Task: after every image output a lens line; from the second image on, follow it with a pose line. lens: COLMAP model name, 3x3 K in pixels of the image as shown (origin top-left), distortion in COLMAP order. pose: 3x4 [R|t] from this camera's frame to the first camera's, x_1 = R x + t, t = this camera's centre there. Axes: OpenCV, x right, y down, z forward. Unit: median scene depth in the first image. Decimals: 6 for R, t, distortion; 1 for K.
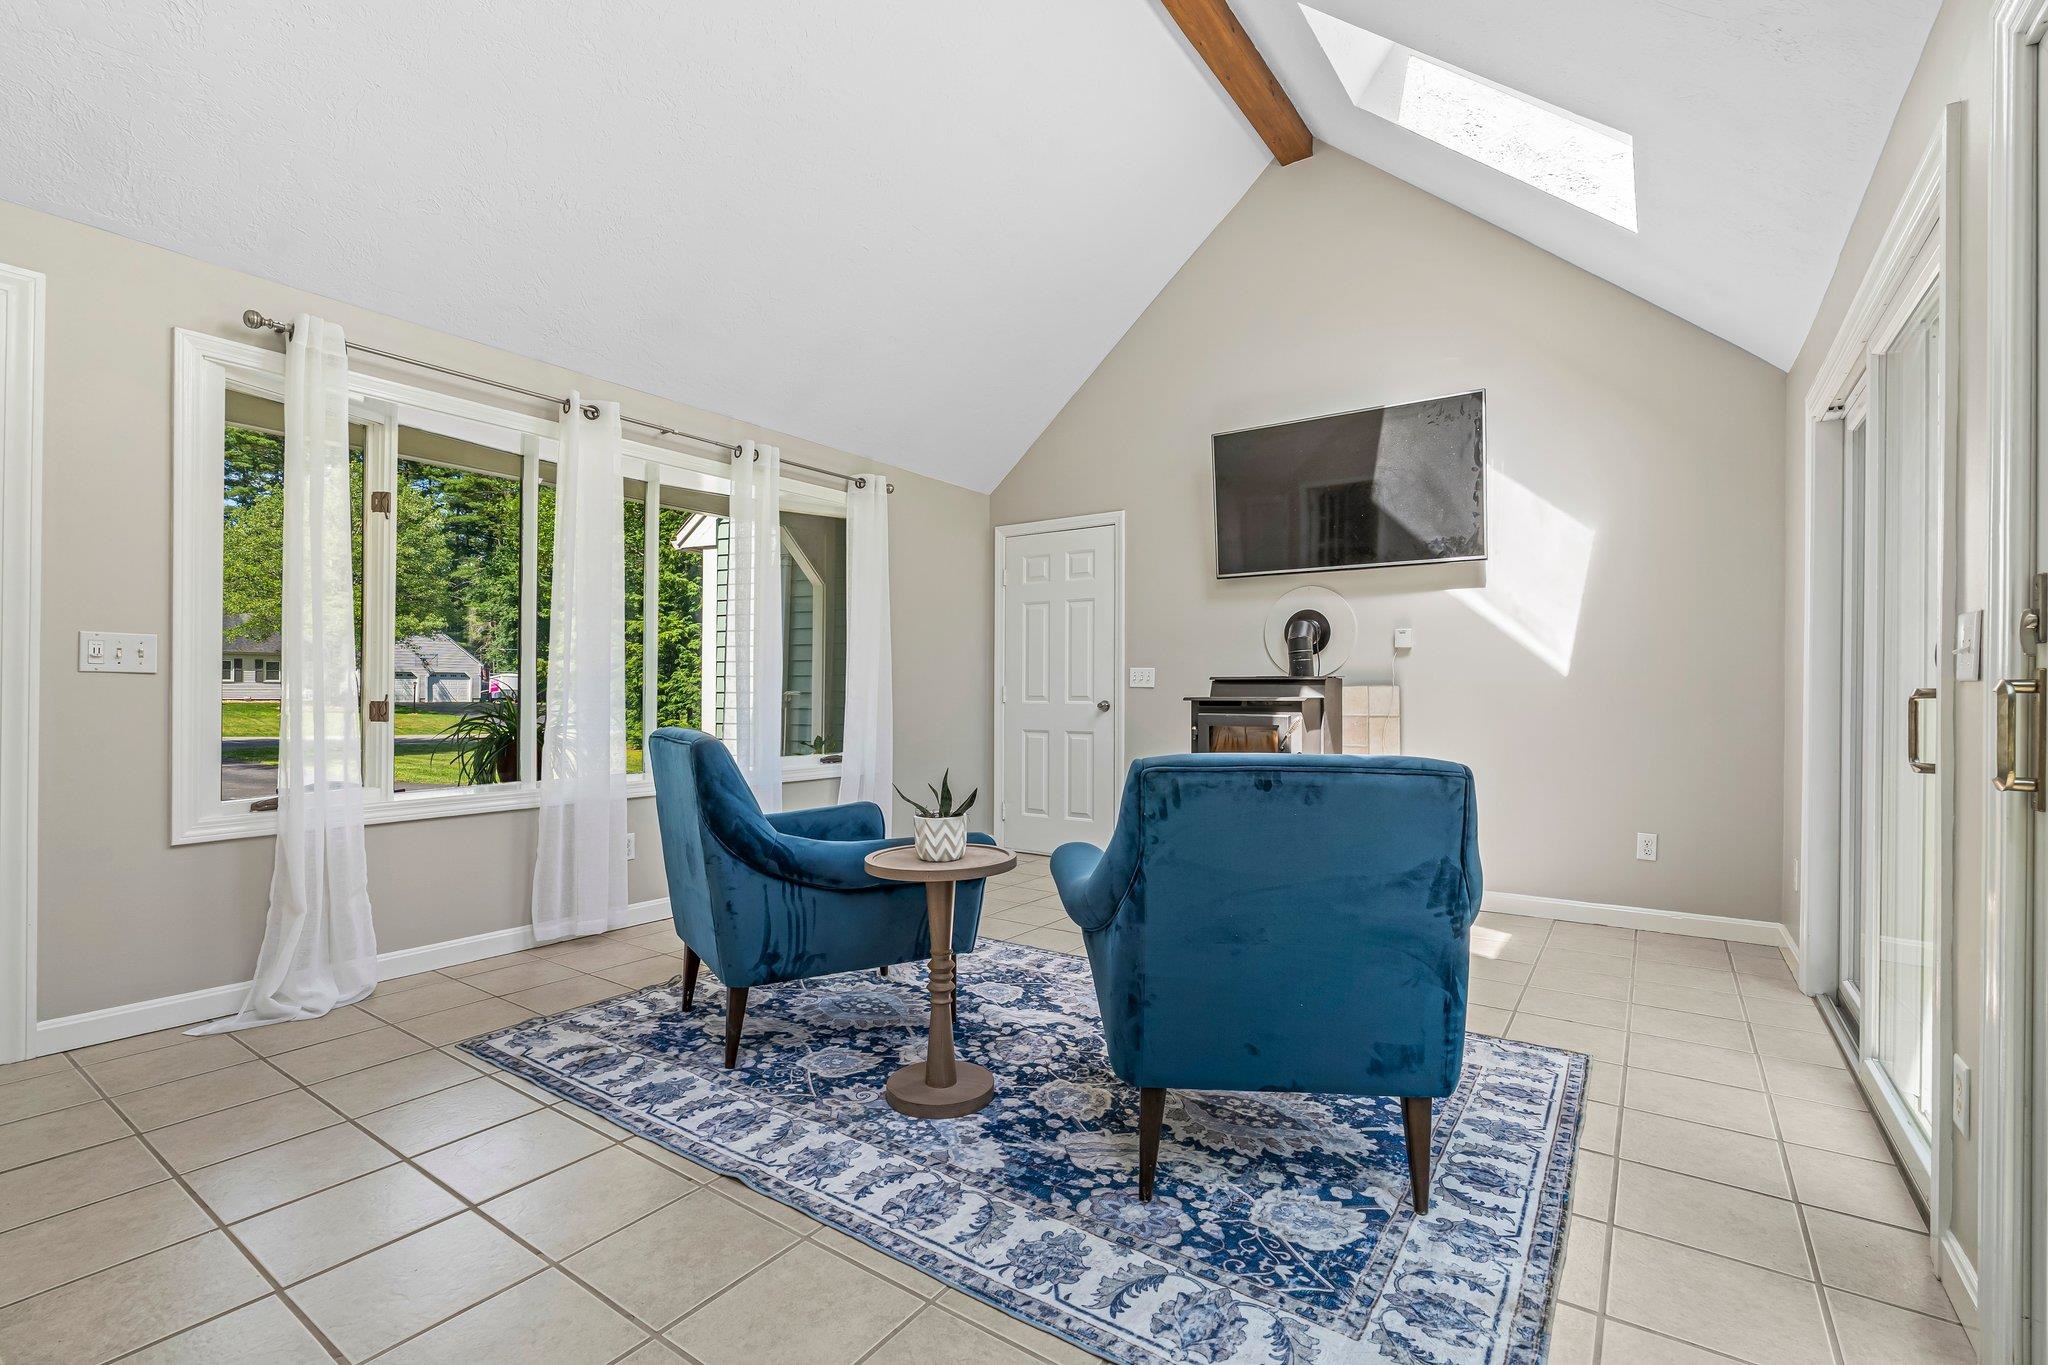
lens RADIAL K [[912.1, 0, 1038.1], [0, 912.1, 696.7], [0, 0, 1]] dist [-0.006342, -0.000235]
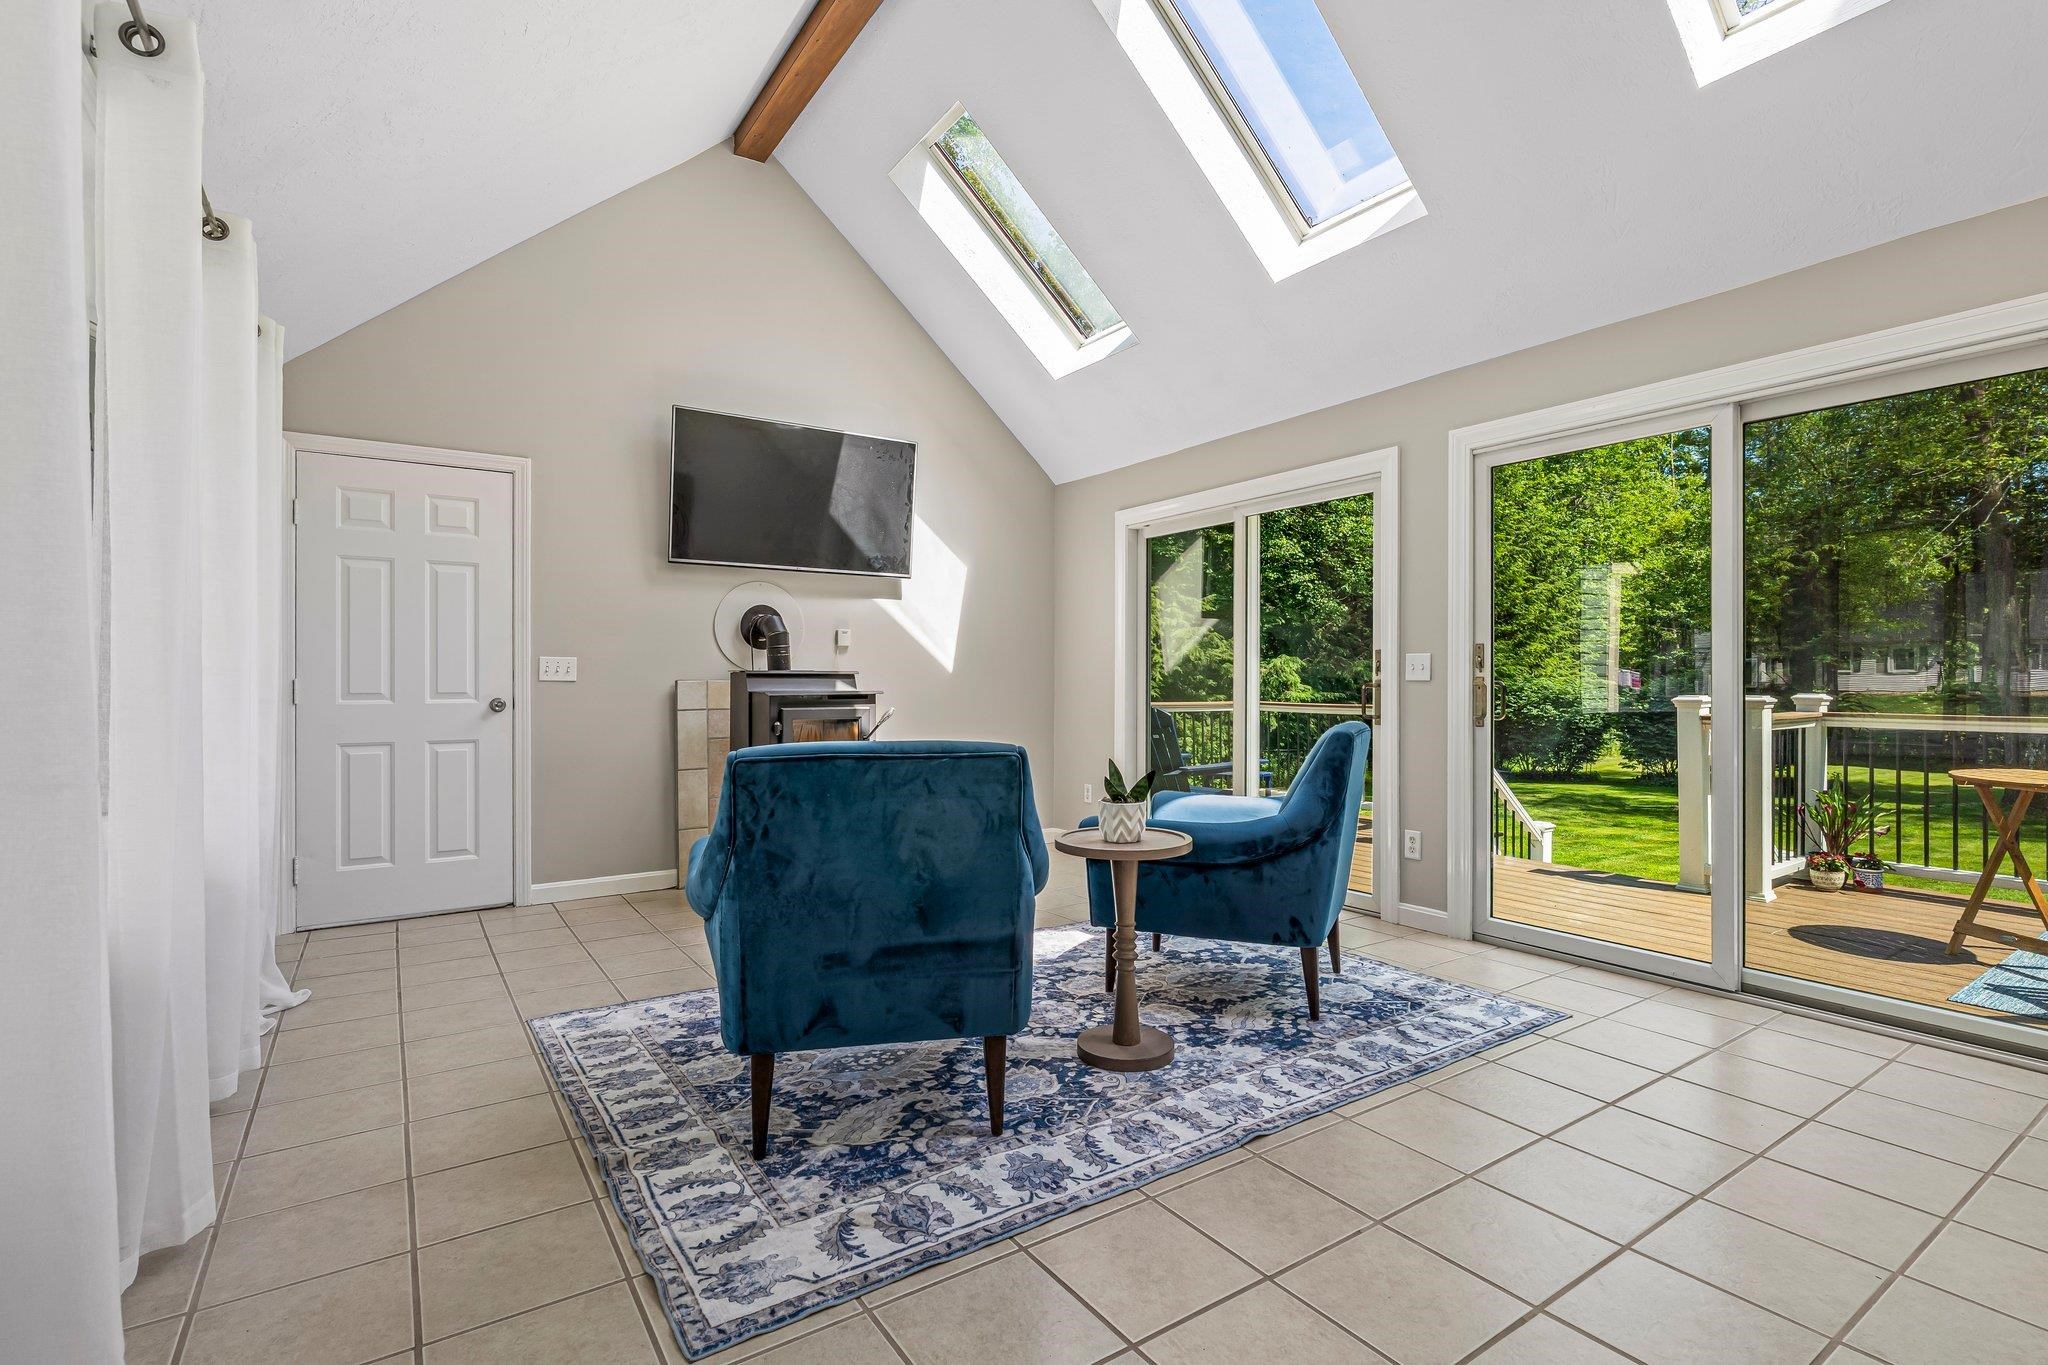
lens RADIAL K [[956.8, 0, 1024.0], [0, 956.8, 682.5], [0, 0, 1]] dist [-0.004496, -0.000073]
pose [[0.362053, -0.004512, 0.932146, -1.154303], [0.007131, 0.999972, 0.002071, -0.015925], [-0.932130, 0.005897, 0.362076, 0.647343]]
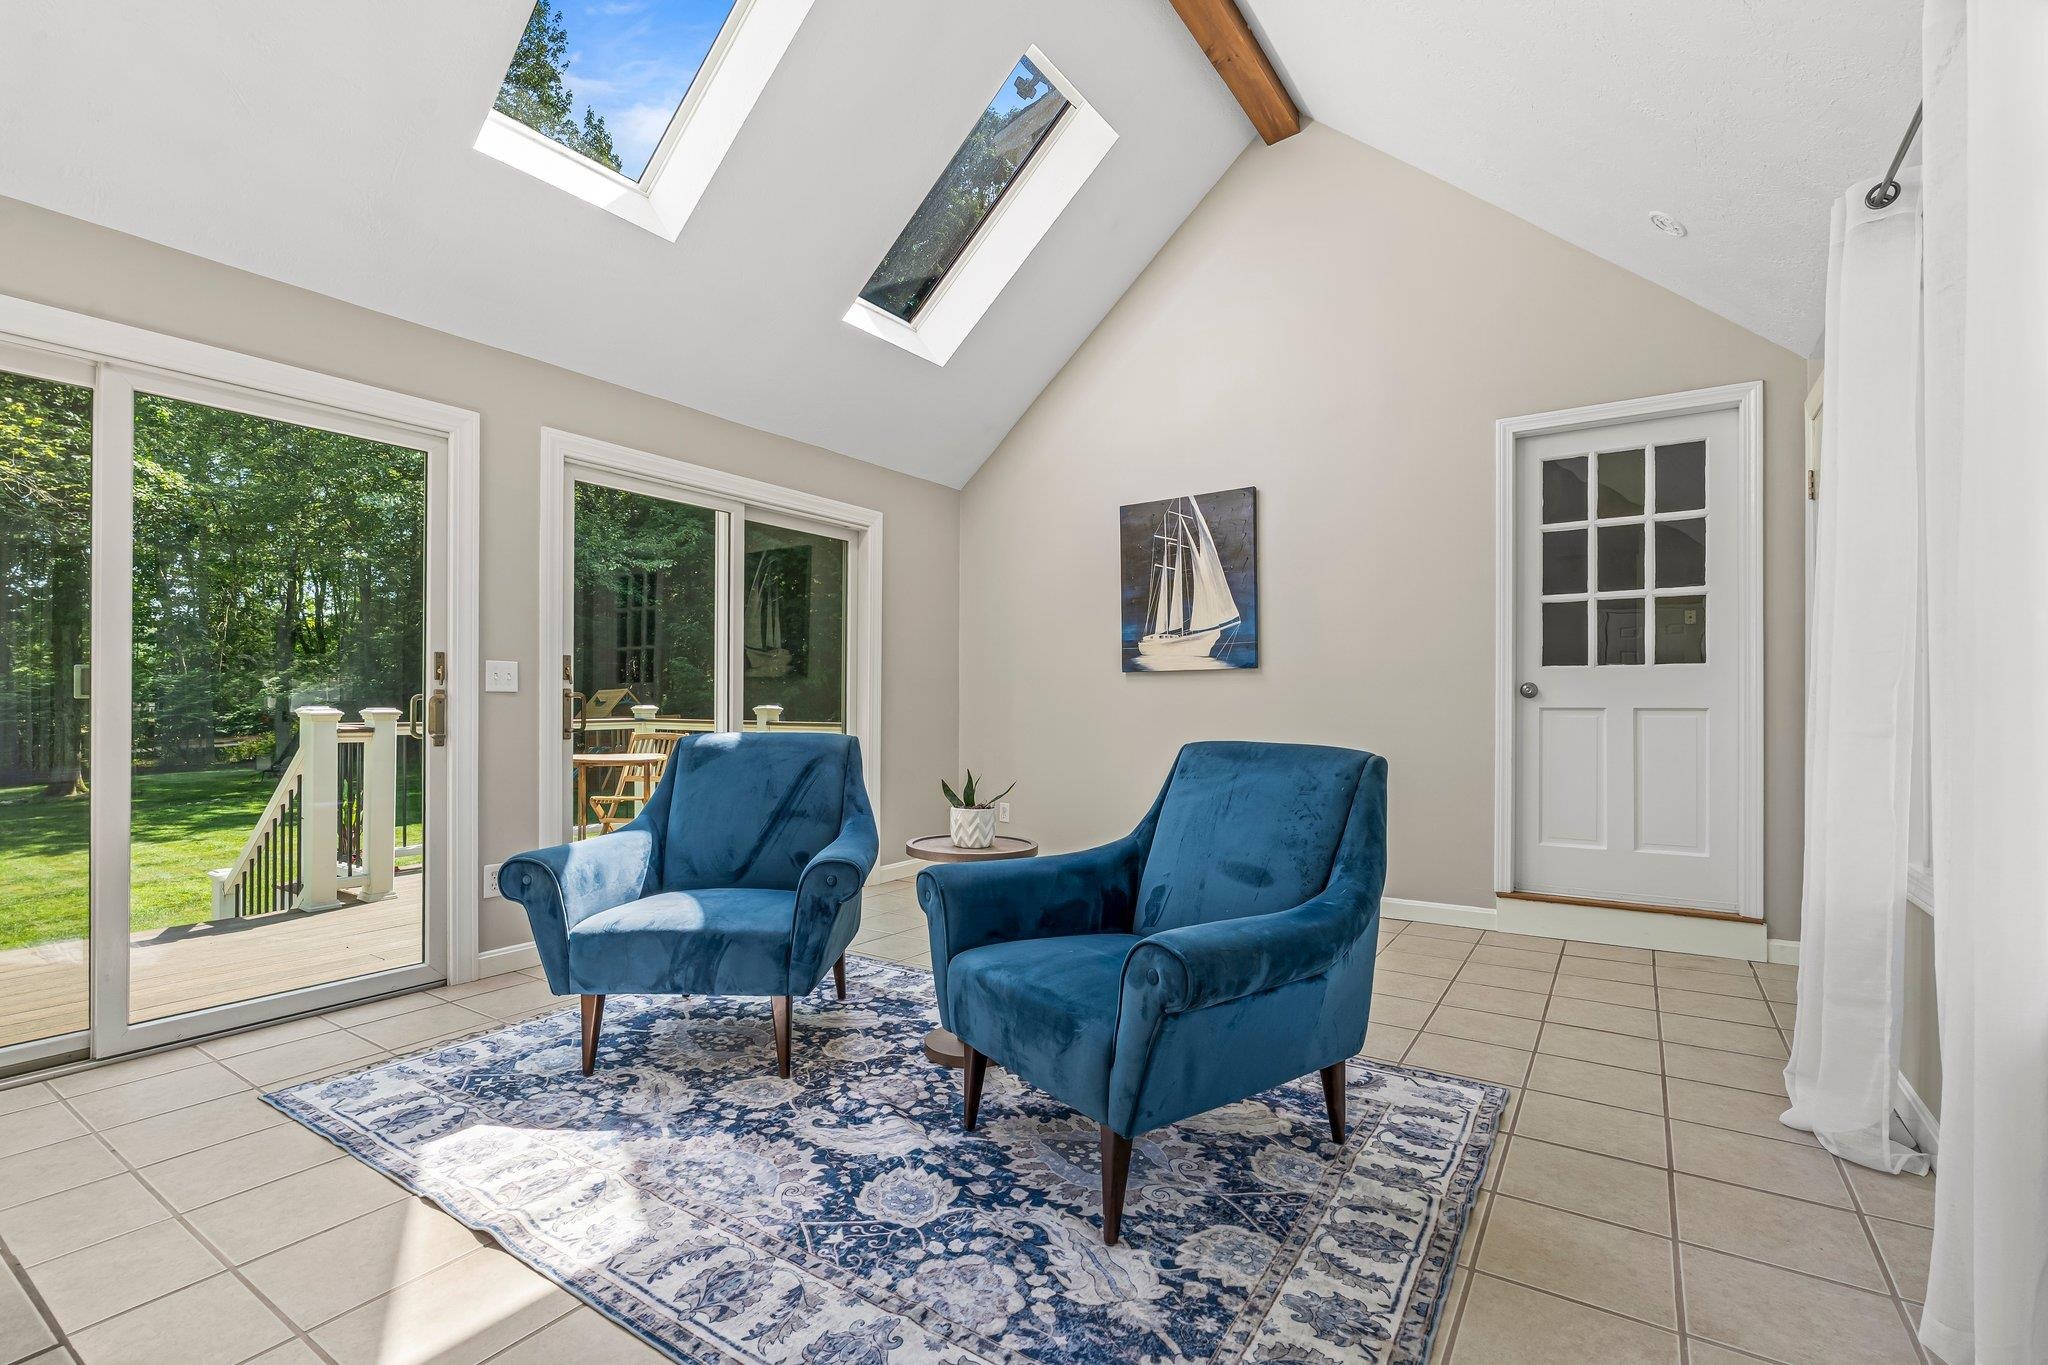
lens RADIAL K [[912.1, 0, 1038.1], [0, 912.1, 696.7], [0, 0, 1]] dist [-0.006342, -0.000235]
pose [[-0.999563, -0.007881, -0.028477, -0.144996], [-0.007859, 0.999969, -0.000863, -0.008875], [0.028483, -0.000639, -0.999594, 2.015768]]
